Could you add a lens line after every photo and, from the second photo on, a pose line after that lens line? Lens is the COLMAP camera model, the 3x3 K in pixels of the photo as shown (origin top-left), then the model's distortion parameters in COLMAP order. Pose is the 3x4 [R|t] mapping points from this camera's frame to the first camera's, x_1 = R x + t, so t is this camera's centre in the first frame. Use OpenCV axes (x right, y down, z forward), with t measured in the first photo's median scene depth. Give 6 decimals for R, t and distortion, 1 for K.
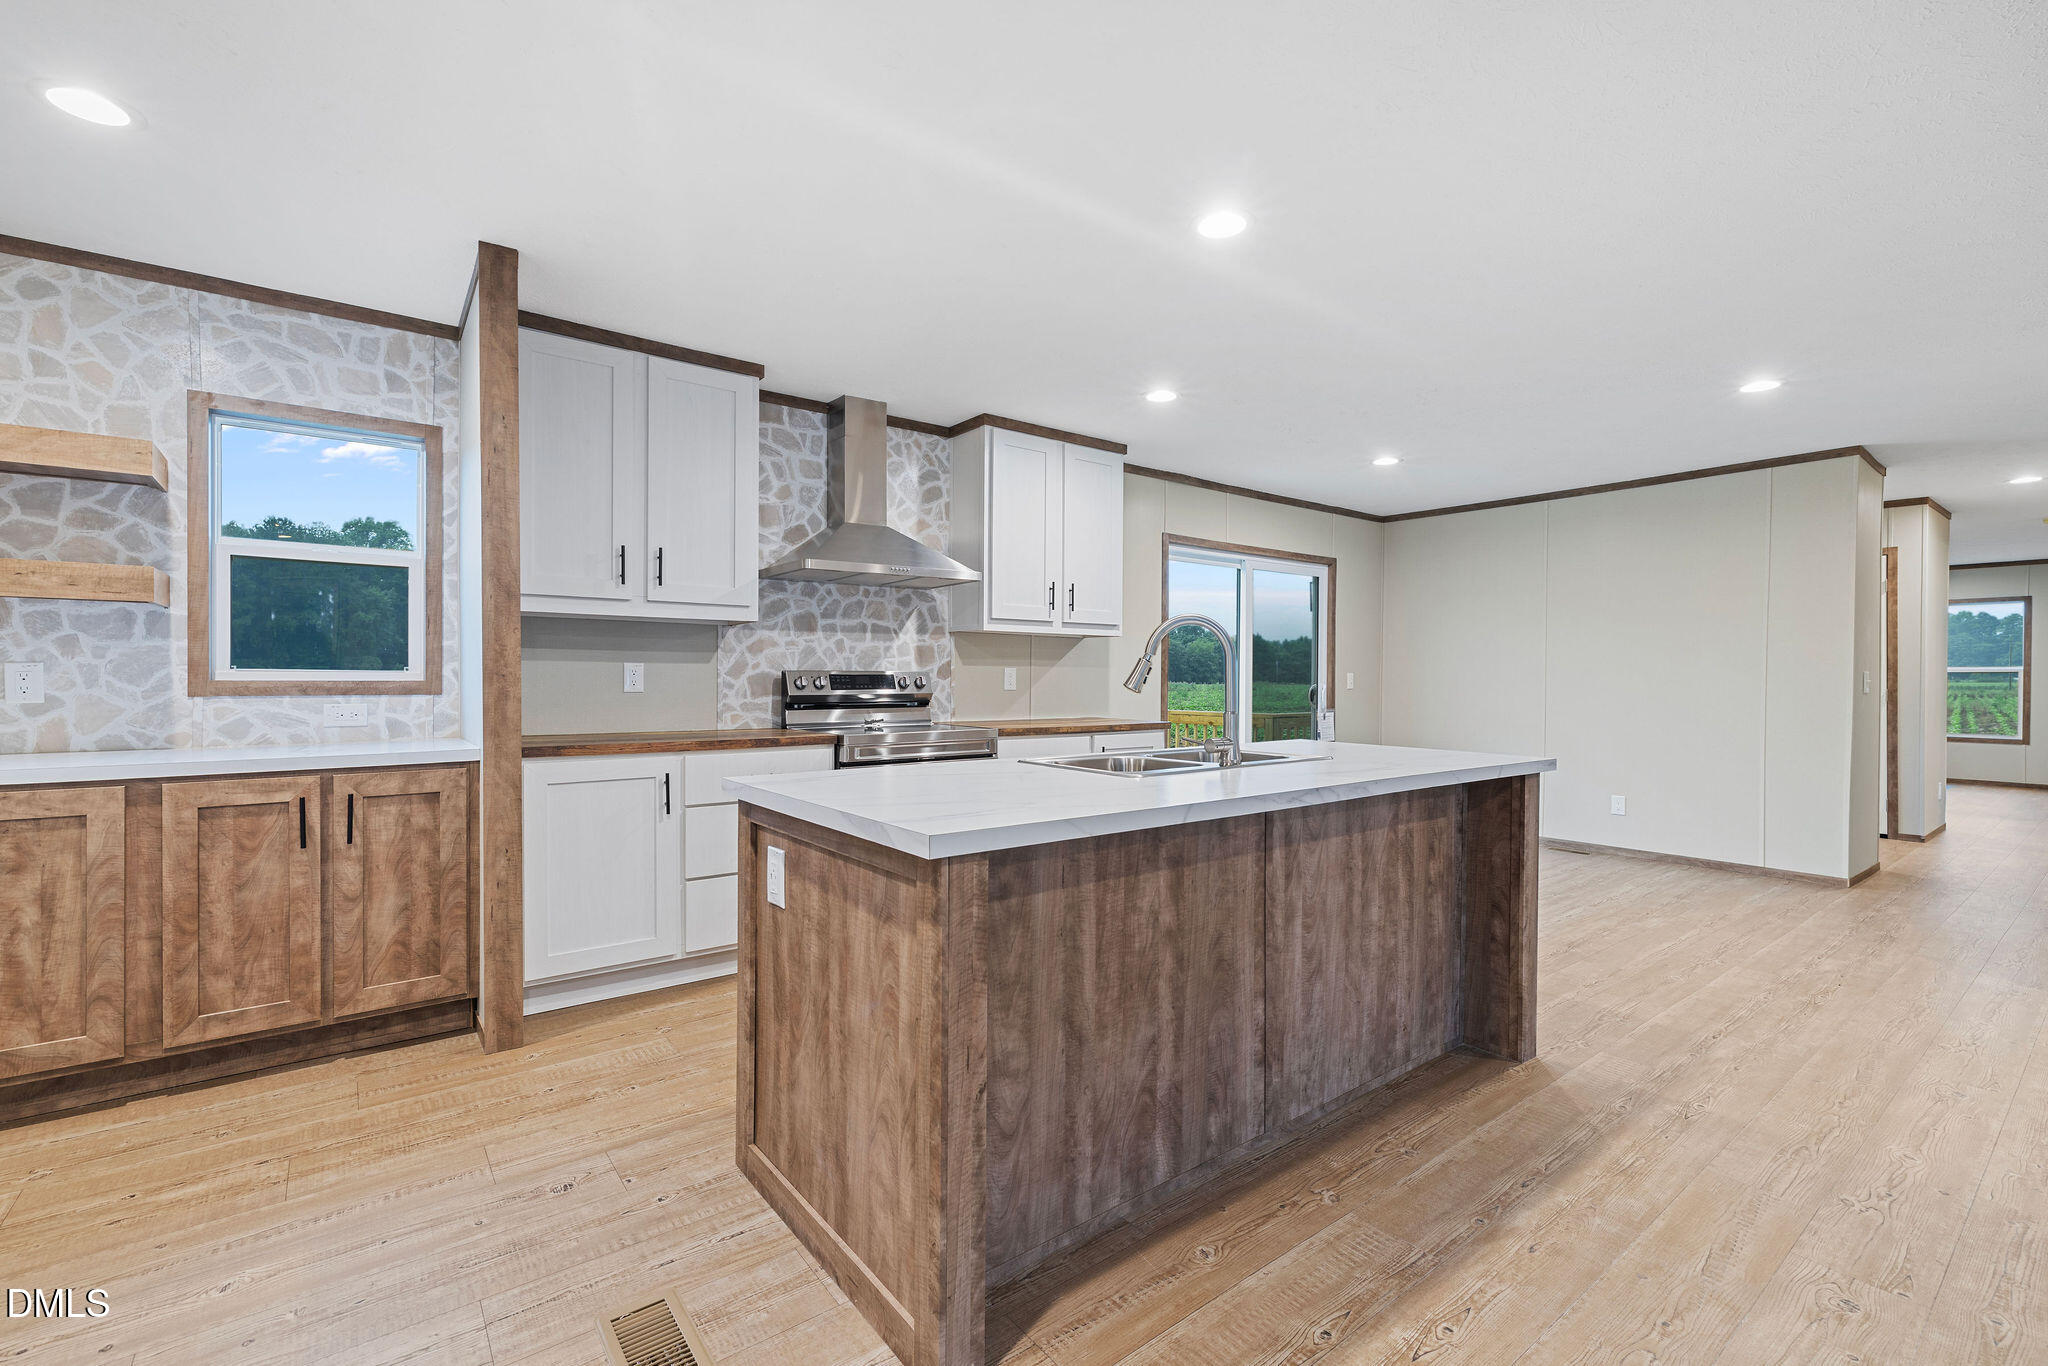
lens RADIAL K [[888.7, 0, 1025.7], [0, 888.7, 680.9], [0, 0, 1]] dist [0.001673, 0.000720]
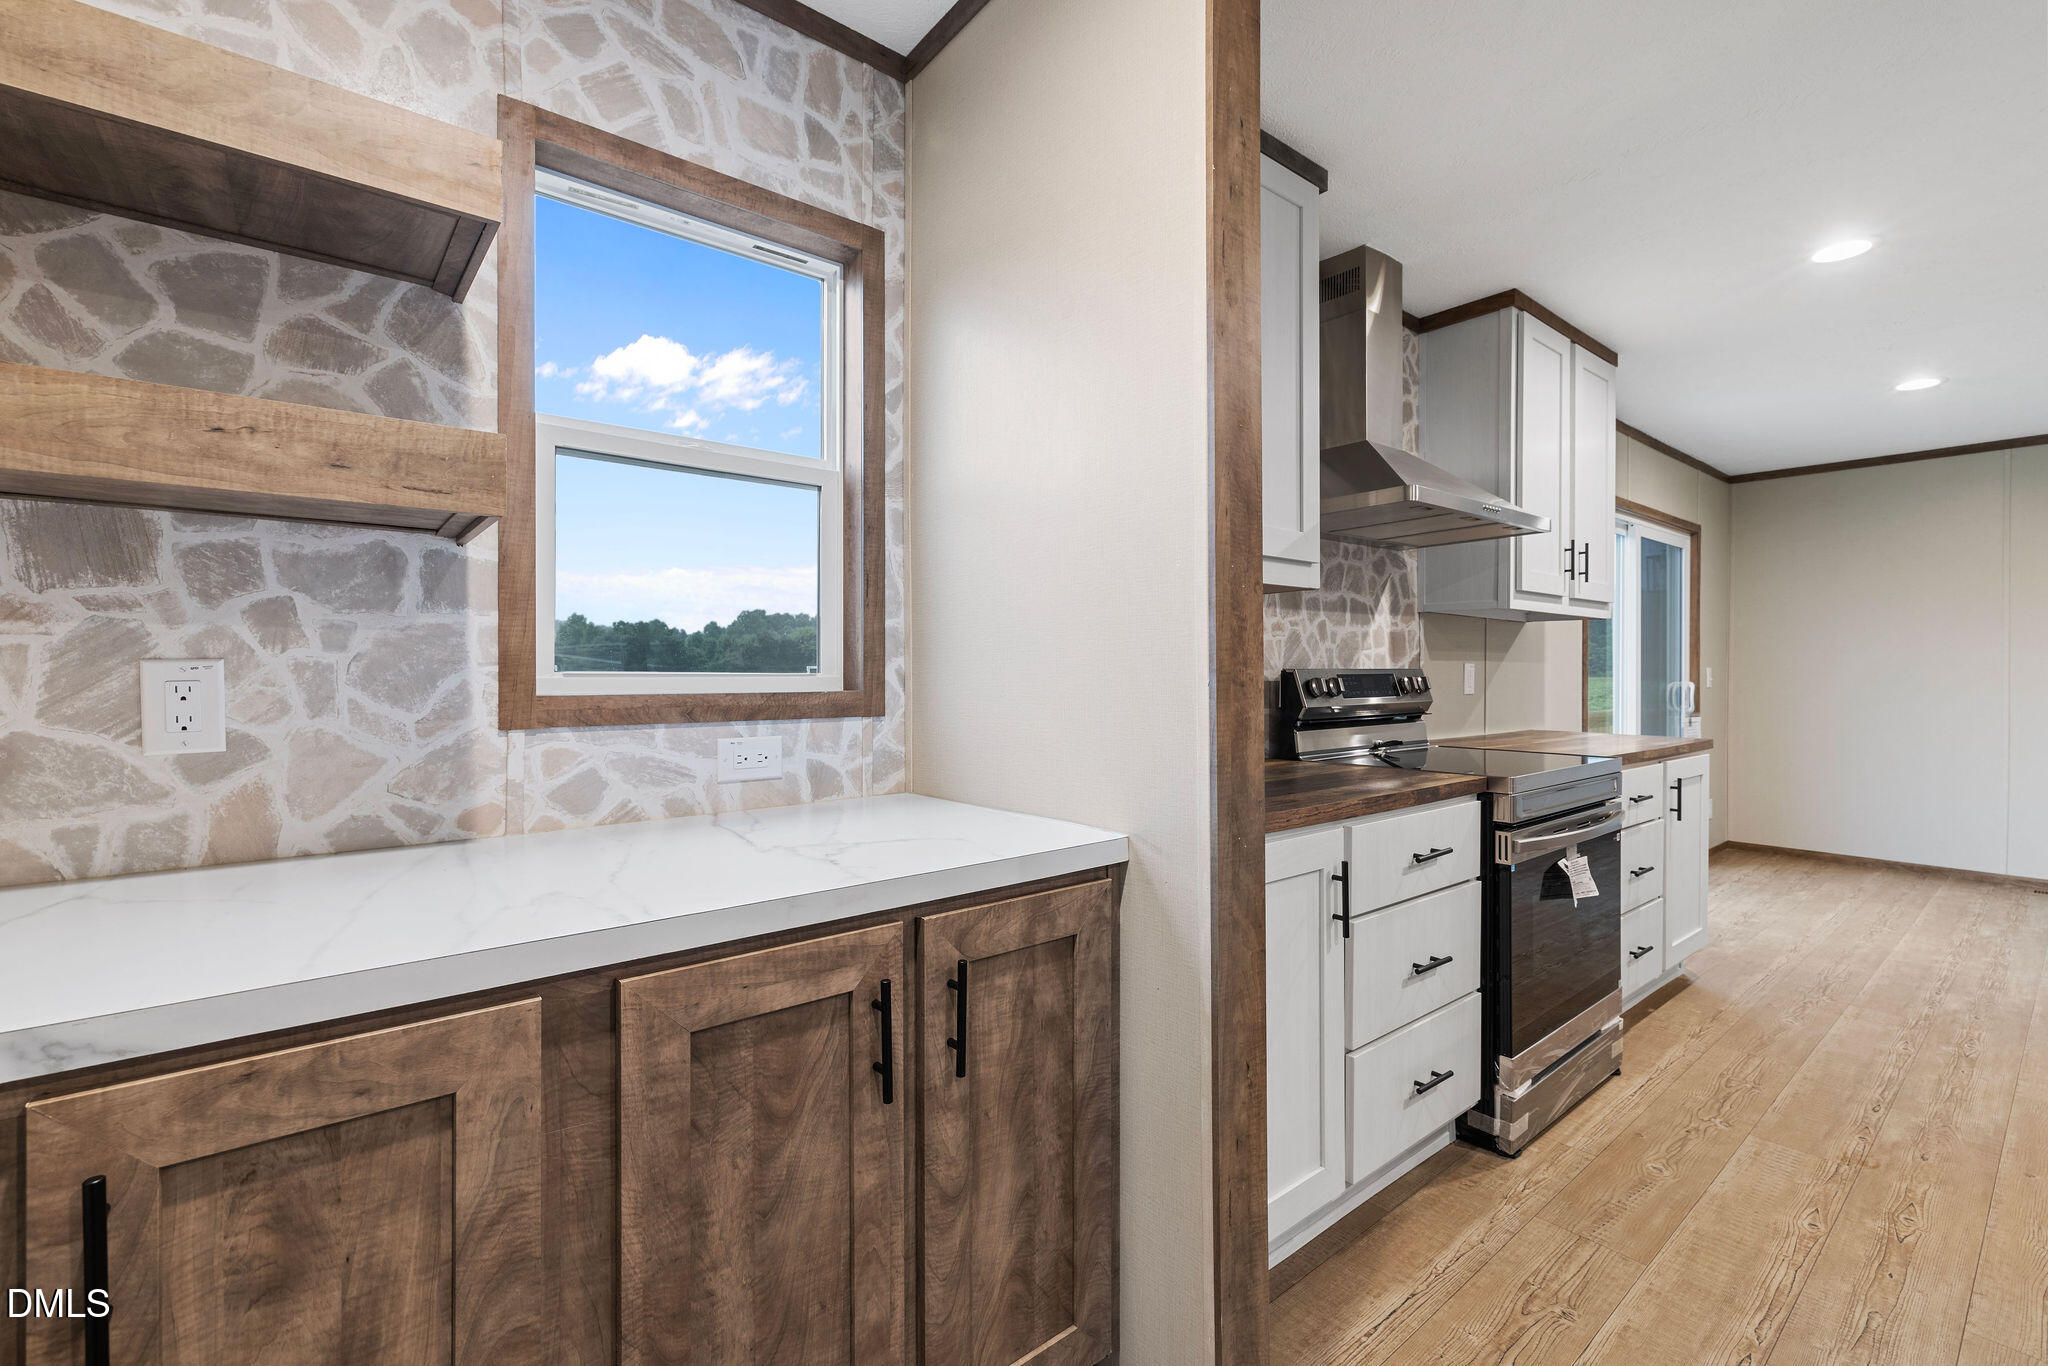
lens RADIAL K [[881.6, 0, 1024.3], [0, 881.6, 671.7], [0, 0, 1]] dist [0.000029, 0.001139]
pose [[0.999648, -0.003769, 0.026260, -0.703251], [0.003891, 0.999982, -0.004591, -0.011004], [-0.026243, 0.004691, 0.999645, 0.541838]]
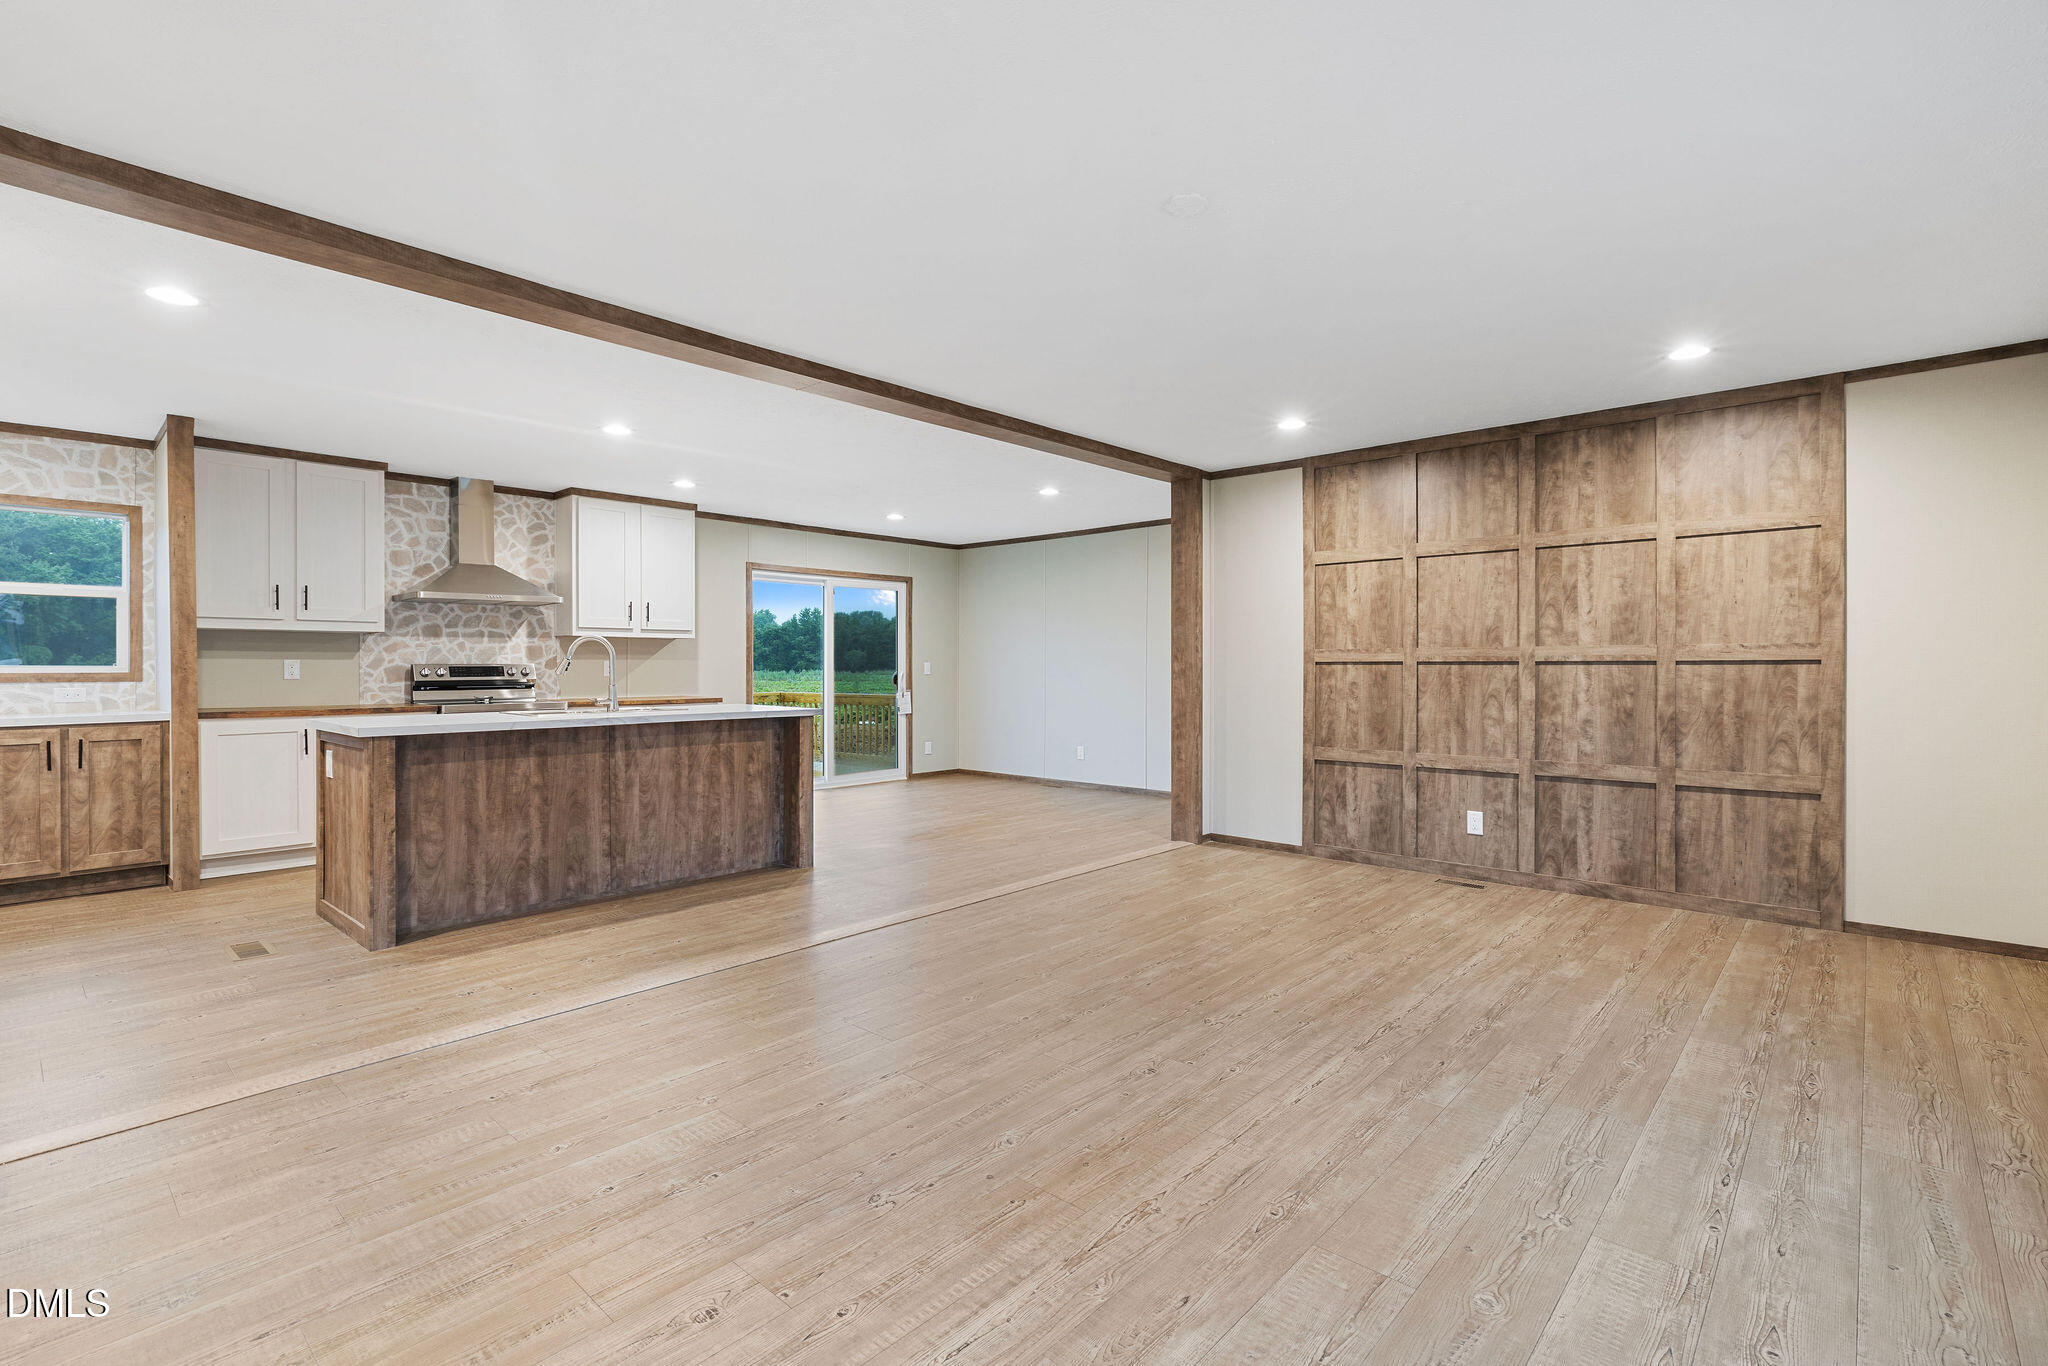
lens RADIAL K [[931.9, 0, 1030.9], [0, 931.9, 666.8], [0, 0, 1]] dist [0.002439, 0.000366]
pose [[0.983350, -0.006129, 0.181617, 0.665503], [0.006777, 0.999973, -0.002947, 0.006157], [-0.181594, 0.004129, 0.983365, -1.028986]]
